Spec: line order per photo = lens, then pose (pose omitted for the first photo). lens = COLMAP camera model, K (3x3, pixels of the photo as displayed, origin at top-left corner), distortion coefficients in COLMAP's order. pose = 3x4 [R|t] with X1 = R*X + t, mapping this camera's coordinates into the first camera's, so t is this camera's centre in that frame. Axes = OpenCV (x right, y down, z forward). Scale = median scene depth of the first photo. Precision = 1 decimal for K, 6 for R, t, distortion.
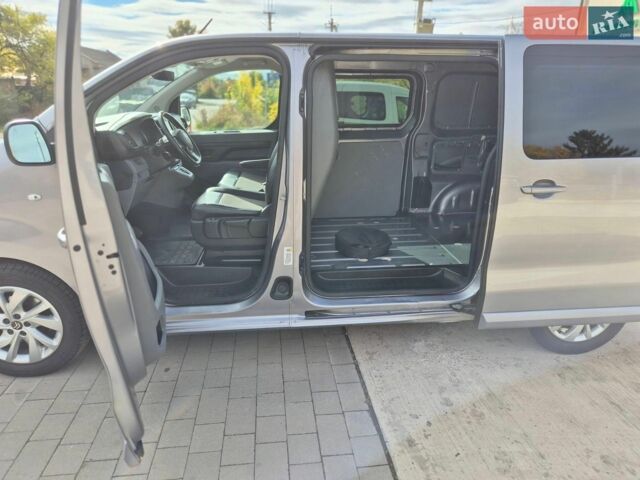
lens RADIAL K [[430.3, 0, 321.1], [0, 430.3, 233.5], [0, 0, 1]] dist [0.061857, -0.044507]
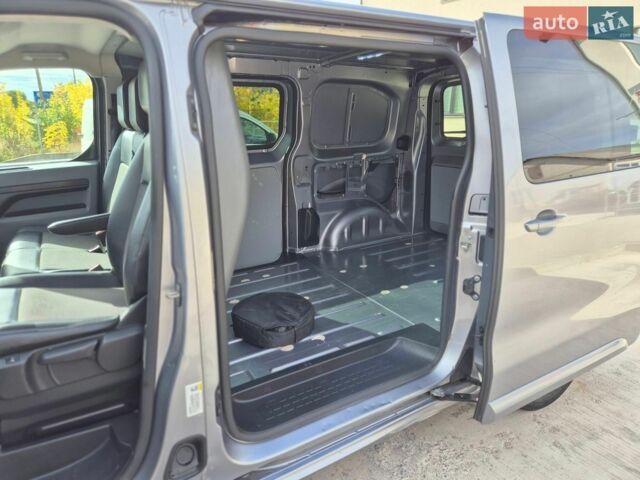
lens RADIAL K [[430.3, 0, 321.1], [0, 430.3, 233.5], [0, 0, 1]] dist [0.061857, -0.044507]
pose [[0.903121, -0.131202, 0.408851, -0.105770], [0.148558, 0.988844, -0.010829, -0.099201], [-0.402869, 0.070518, 0.912537, 0.357992]]
